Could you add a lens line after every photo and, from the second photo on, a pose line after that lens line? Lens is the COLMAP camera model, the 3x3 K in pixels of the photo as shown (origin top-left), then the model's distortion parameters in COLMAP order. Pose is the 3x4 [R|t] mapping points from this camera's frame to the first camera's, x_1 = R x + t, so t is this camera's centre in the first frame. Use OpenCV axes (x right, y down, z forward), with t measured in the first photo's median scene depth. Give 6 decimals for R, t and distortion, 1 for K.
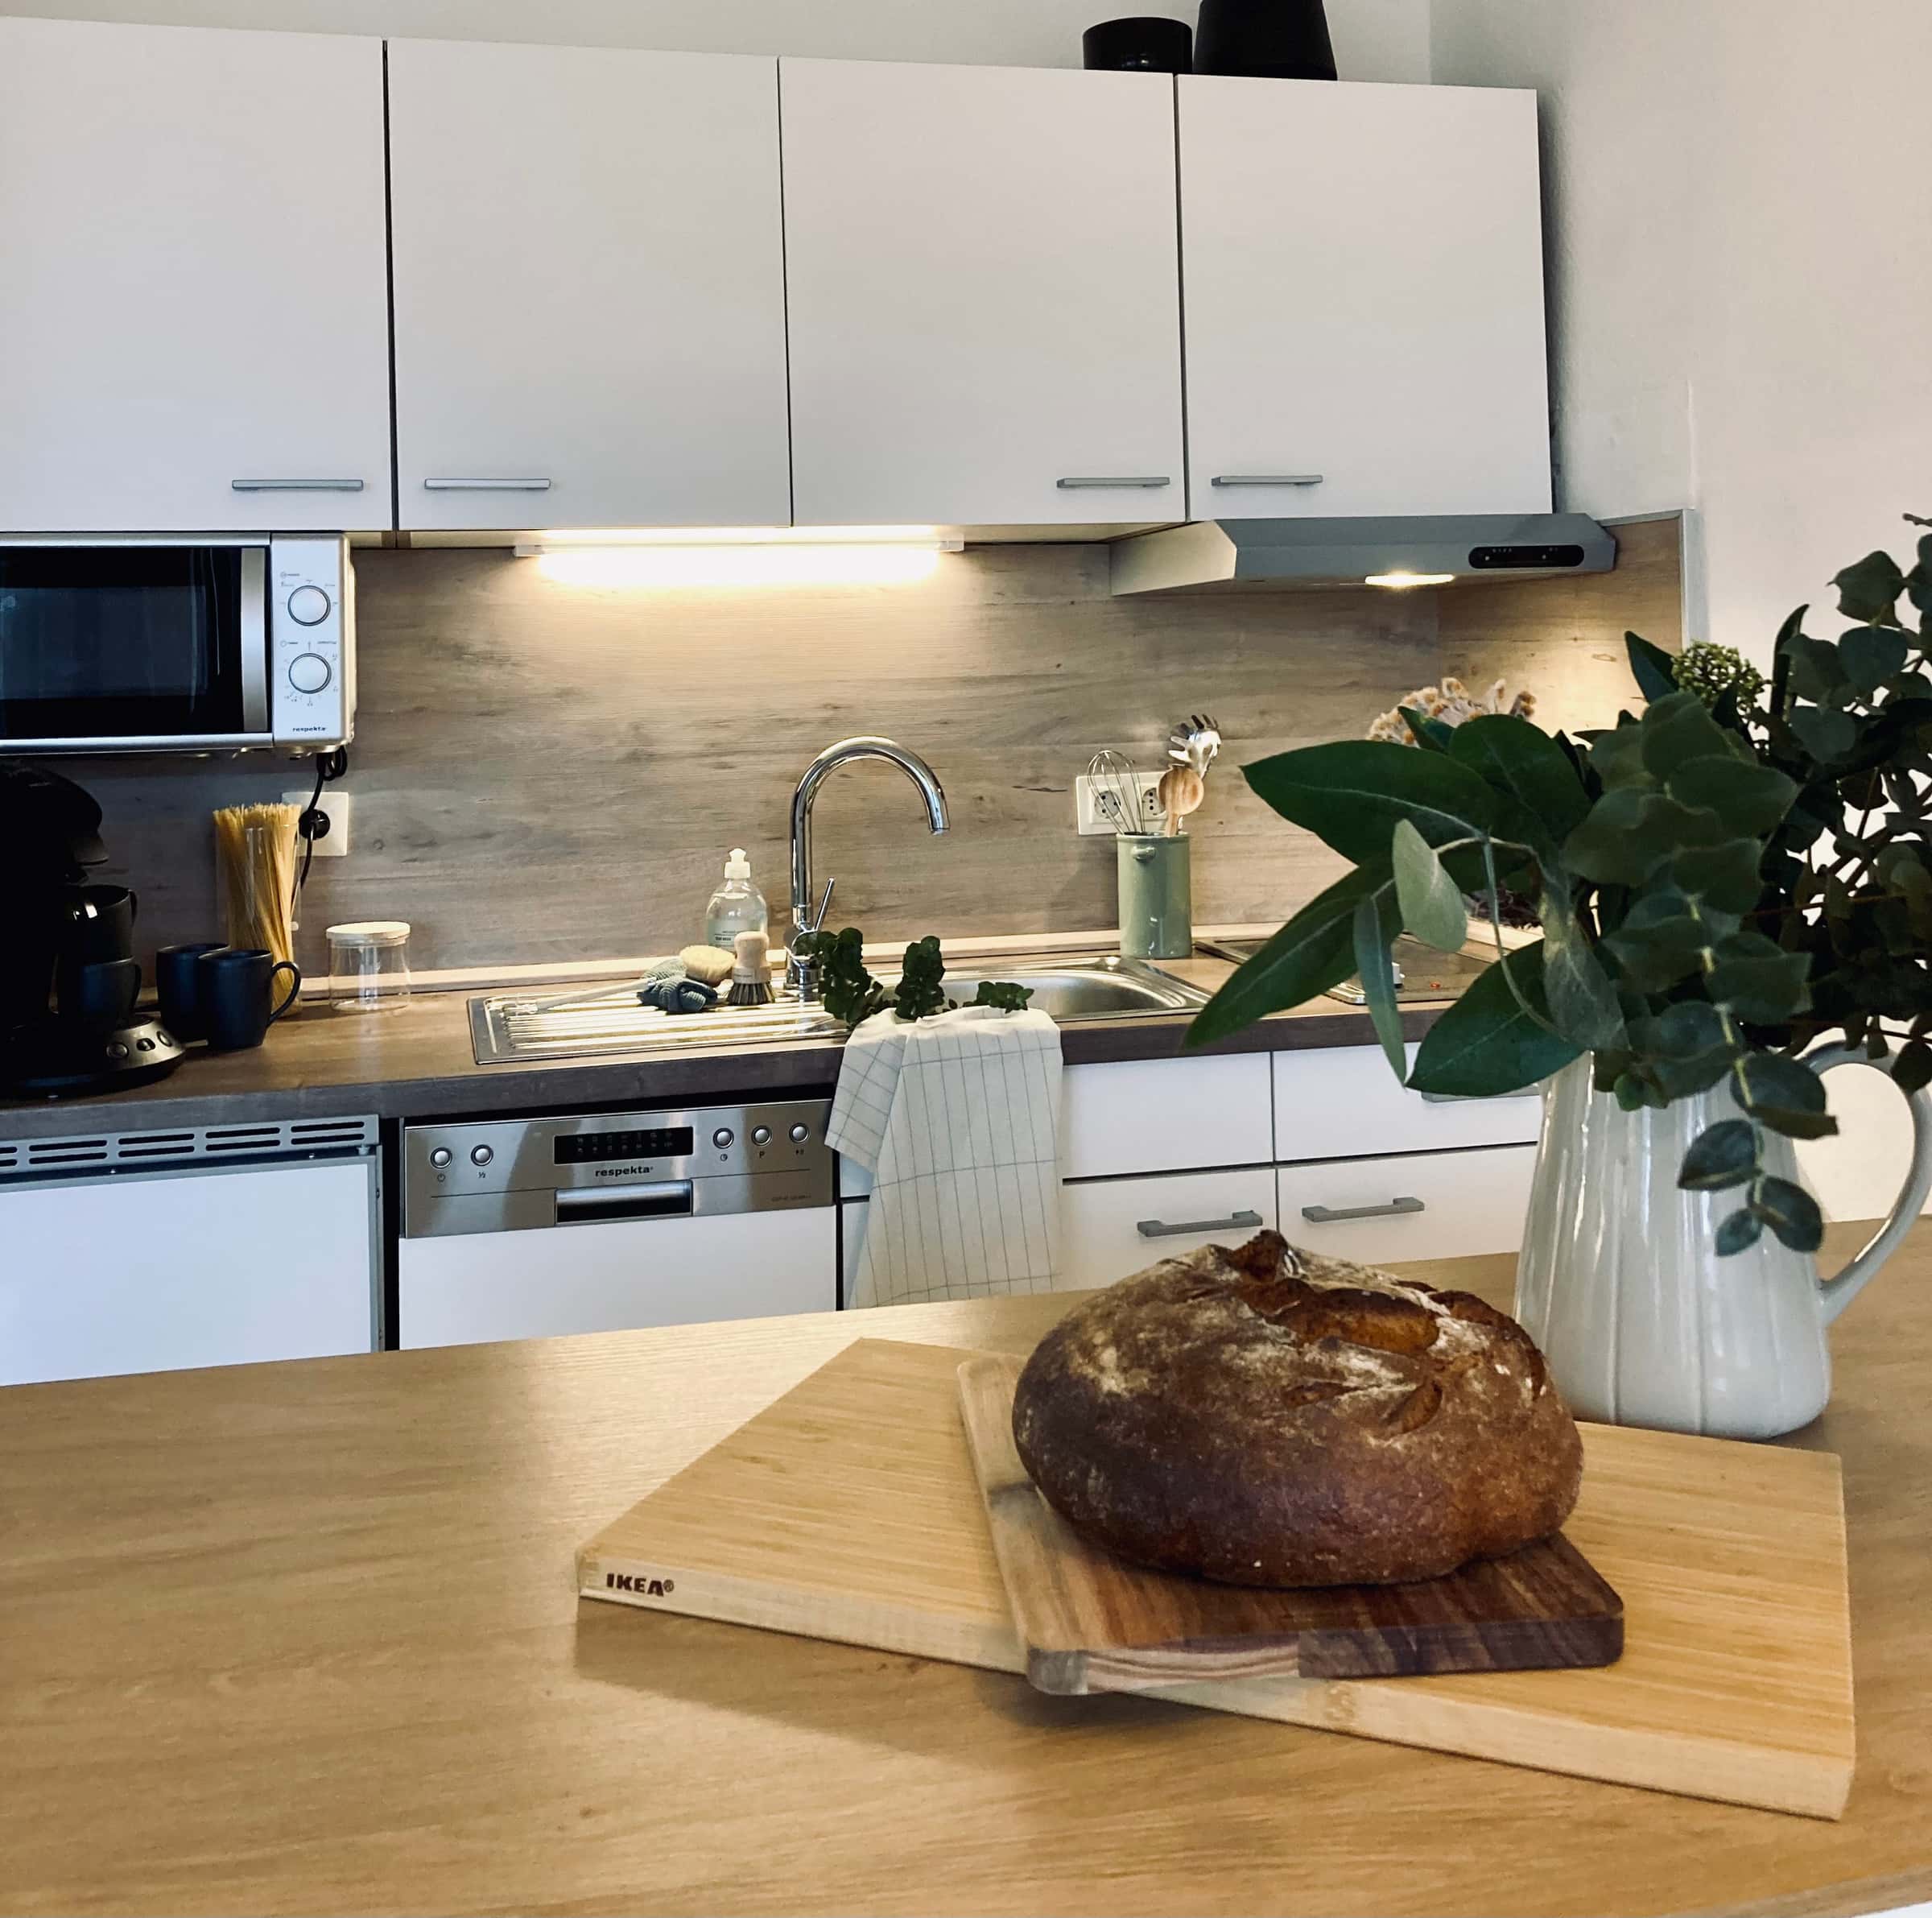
lens RADIAL K [[2142.4, 0, 958.1], [0, 2142.4, 615.6], [0, 0, 1]] dist [0.050023, -0.057270]
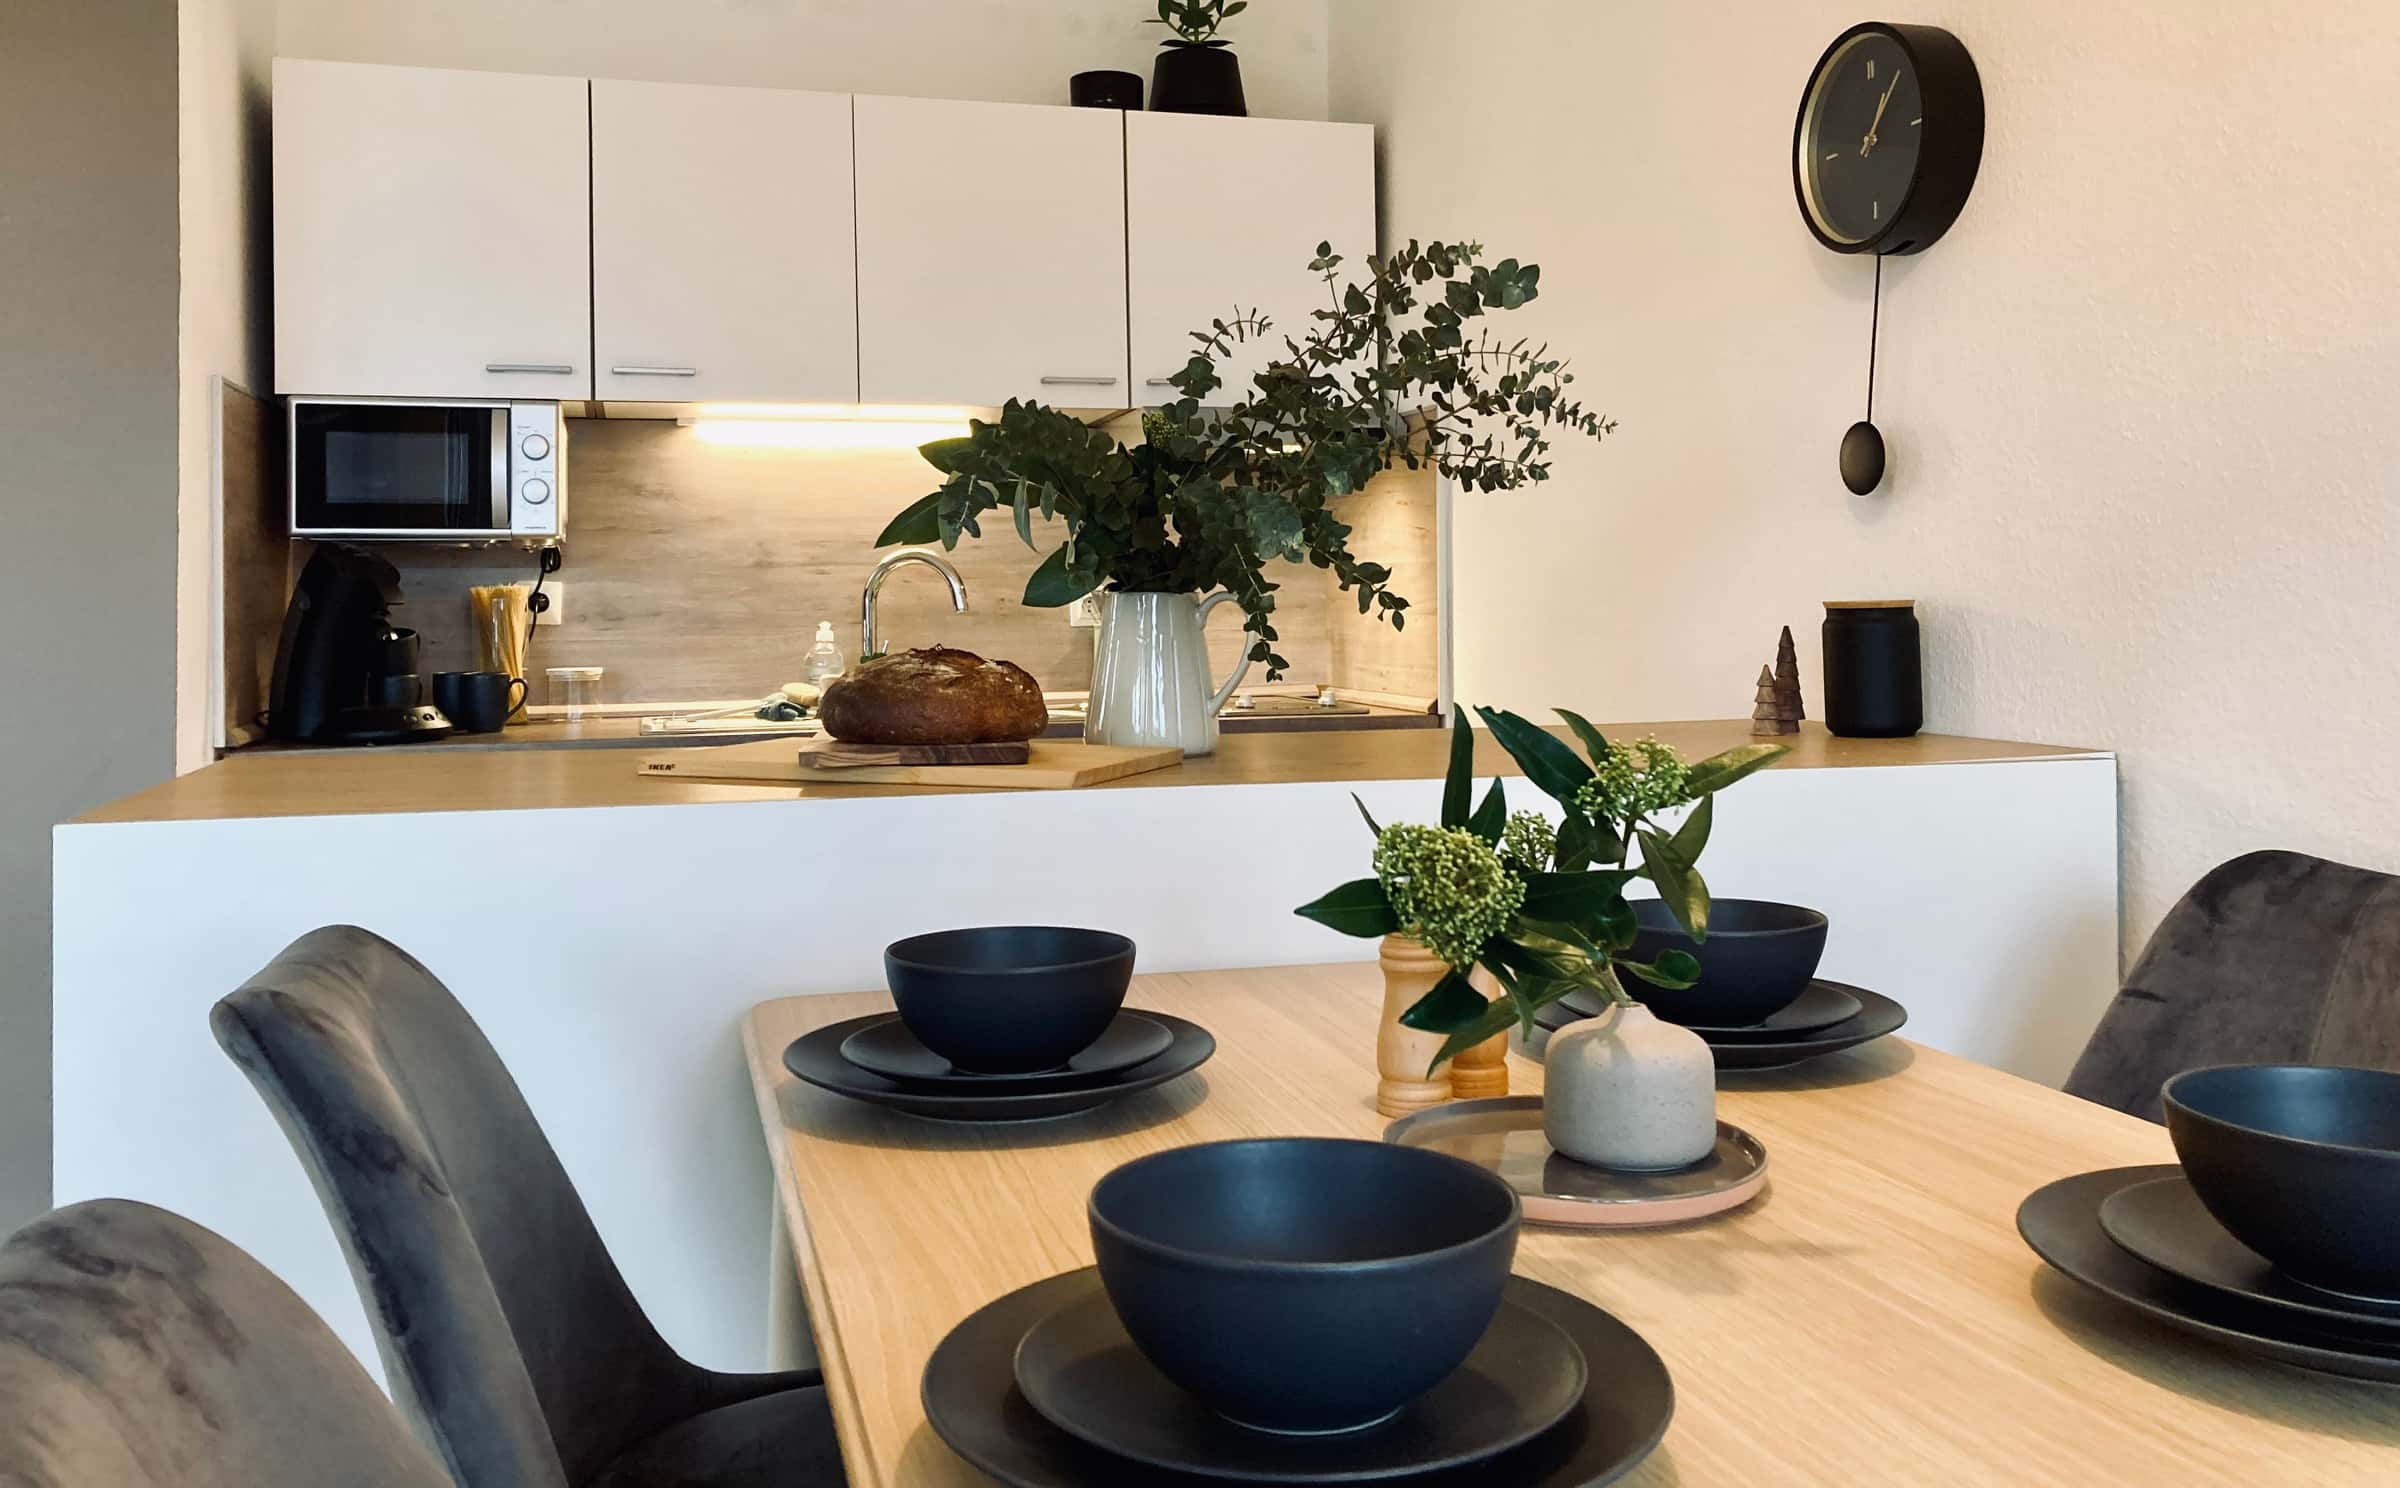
lens RADIAL K [[2036.2, 0, 1279.7], [0, 2036.2, 587.5], [0, 0, 1]] dist [-0.002761, -0.005883]
pose [[0.998437, 0.012379, 0.054508, 0.137255], [-0.012968, 0.999861, 0.010463, 0.066478], [-0.054371, -0.011154, 0.998458, -0.438132]]
